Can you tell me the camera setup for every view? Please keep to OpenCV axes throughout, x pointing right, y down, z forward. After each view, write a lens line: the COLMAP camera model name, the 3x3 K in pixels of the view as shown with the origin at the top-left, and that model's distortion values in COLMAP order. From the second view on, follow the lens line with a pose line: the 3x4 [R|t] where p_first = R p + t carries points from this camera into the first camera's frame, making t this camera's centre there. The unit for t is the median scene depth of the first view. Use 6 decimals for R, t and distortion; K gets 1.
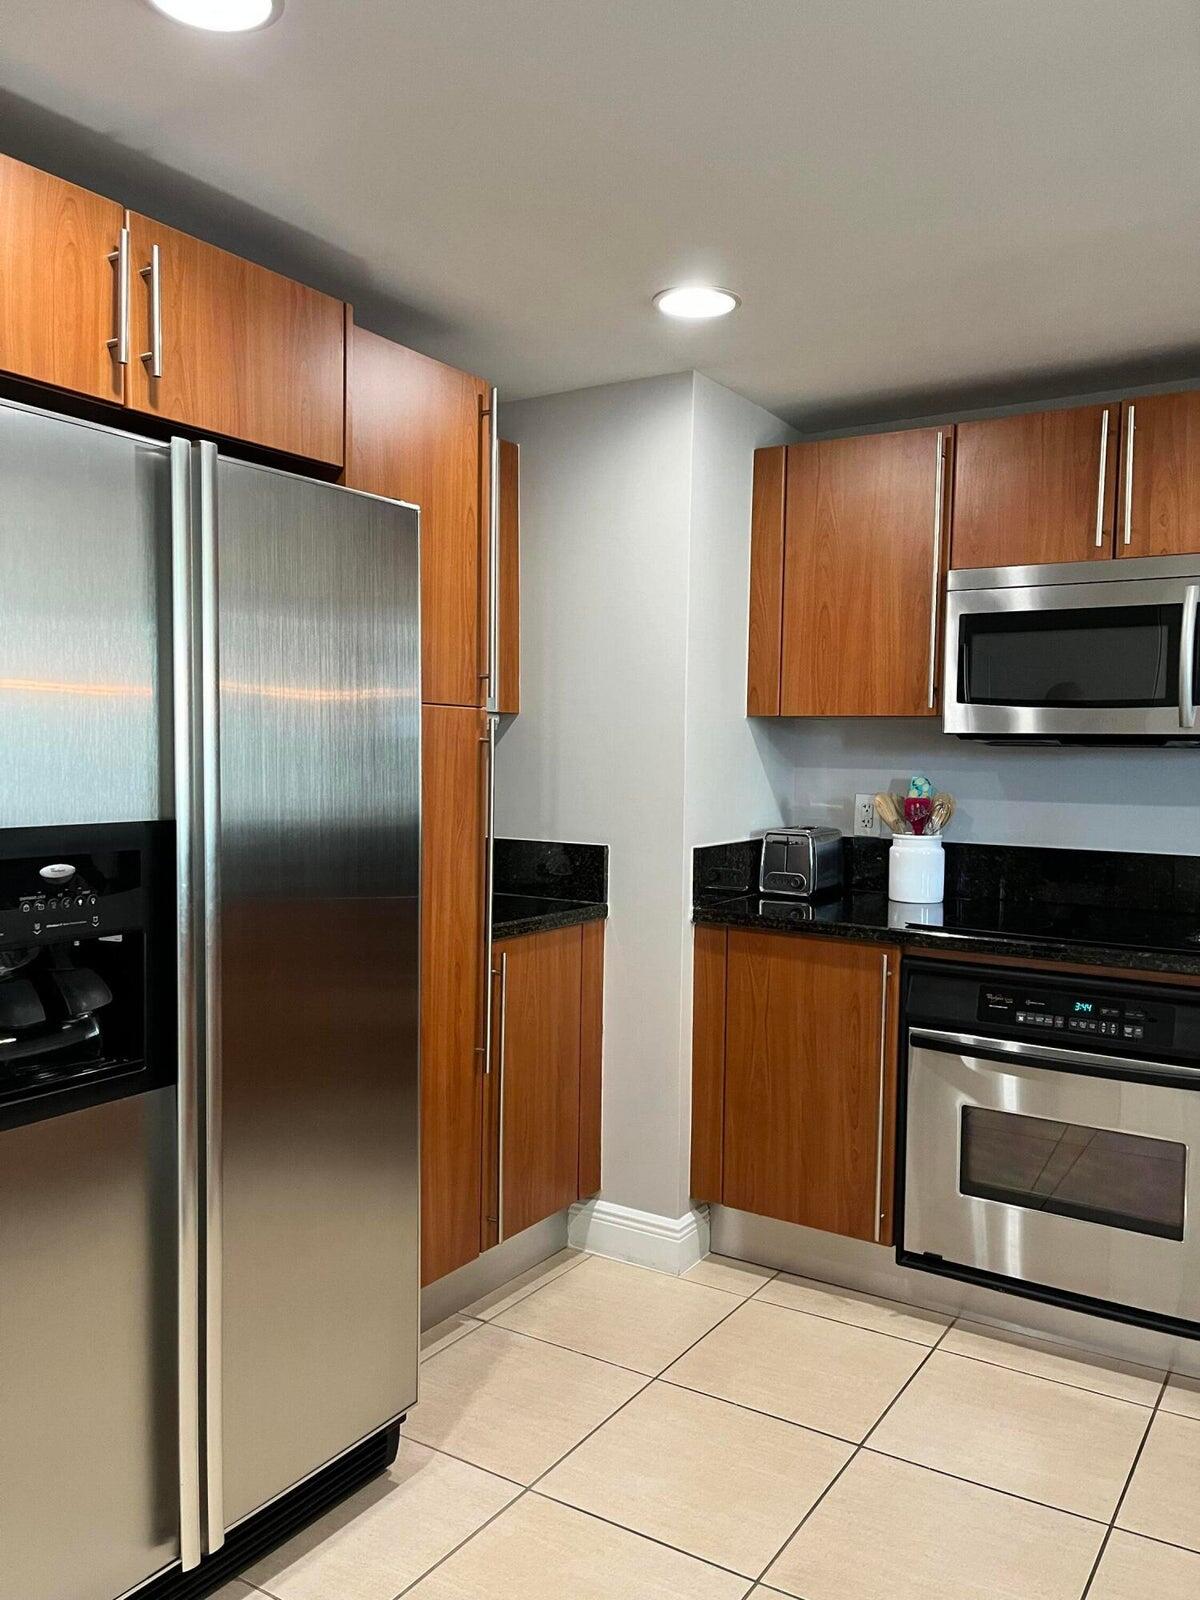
lens RADIAL K [[1318.4, 0, 598.6], [0, 1318.4, 802.6], [0, 0, 1]] dist [0.000761, 0.001869]
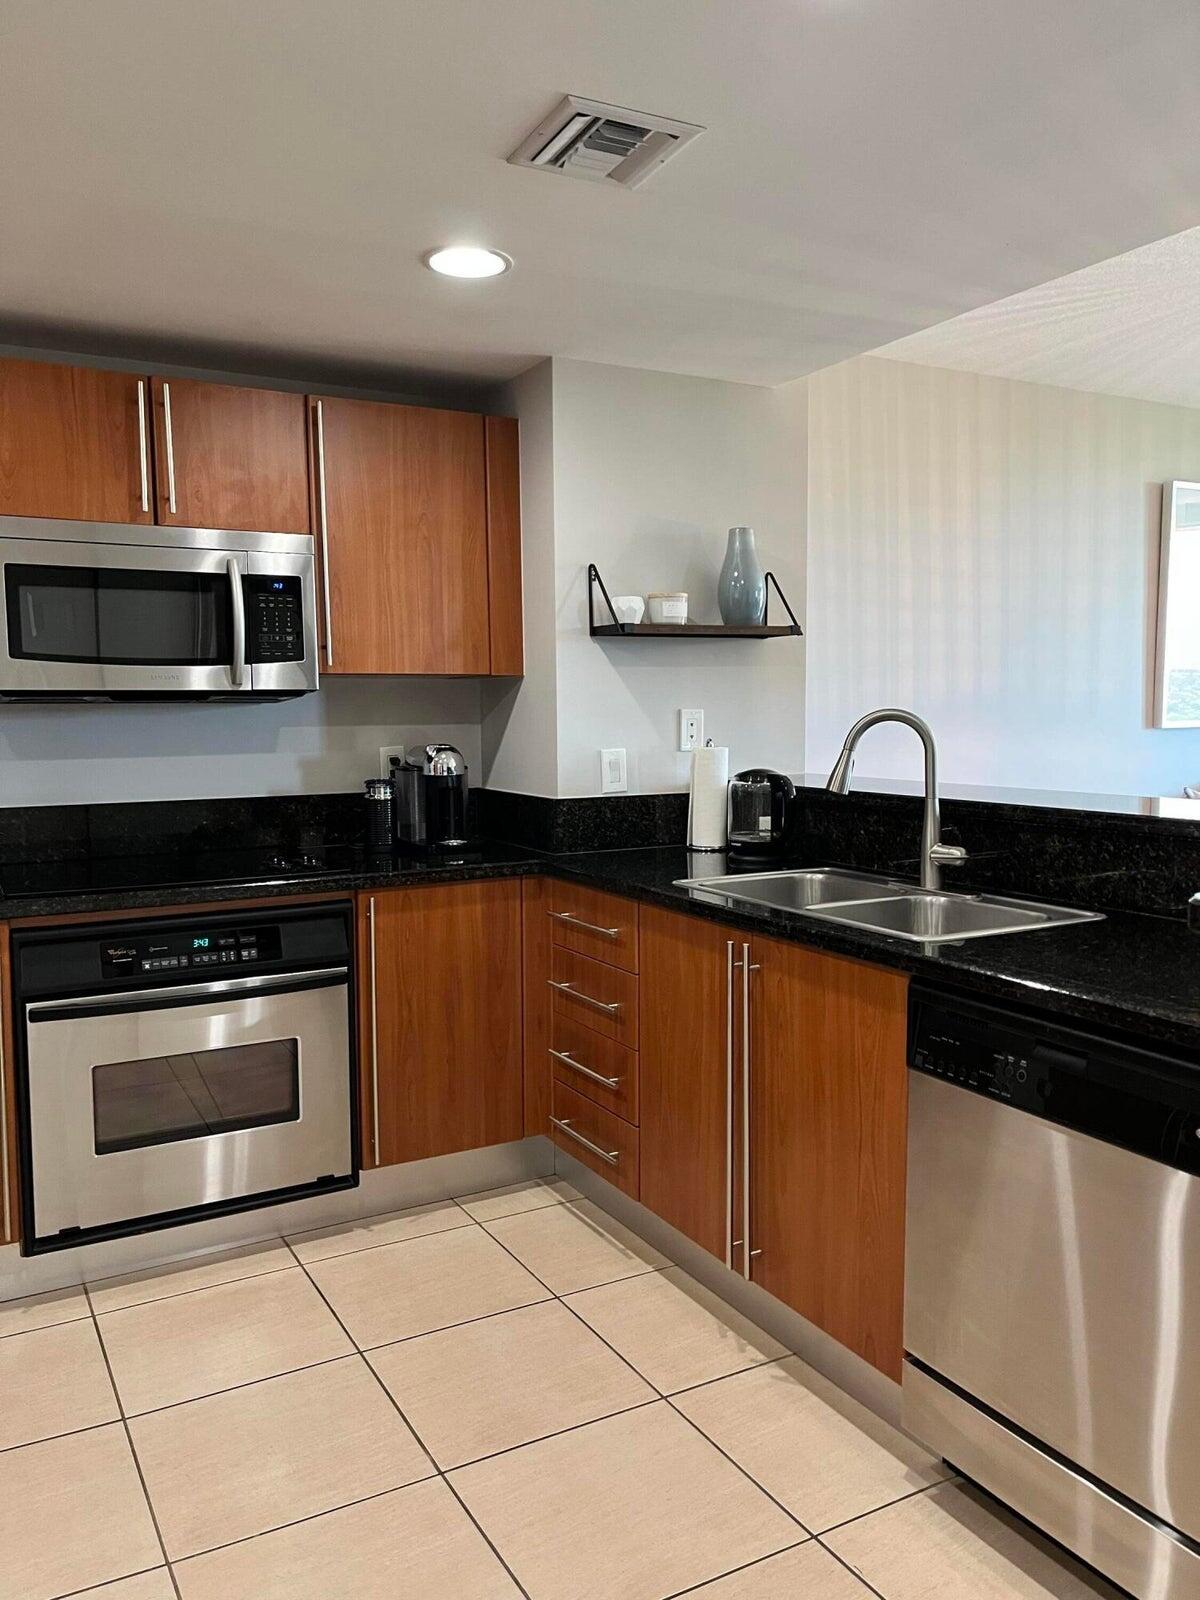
lens RADIAL K [[1210.2, 0, 598.5], [0, 1210.2, 800.5], [0, 0, 1]] dist [0.029348, 0.003078]
pose [[0.441374, -0.087923, 0.893005, -0.364639], [0.054219, 0.995983, 0.071264, -0.014650], [-0.895684, 0.016964, 0.444368, 0.256700]]
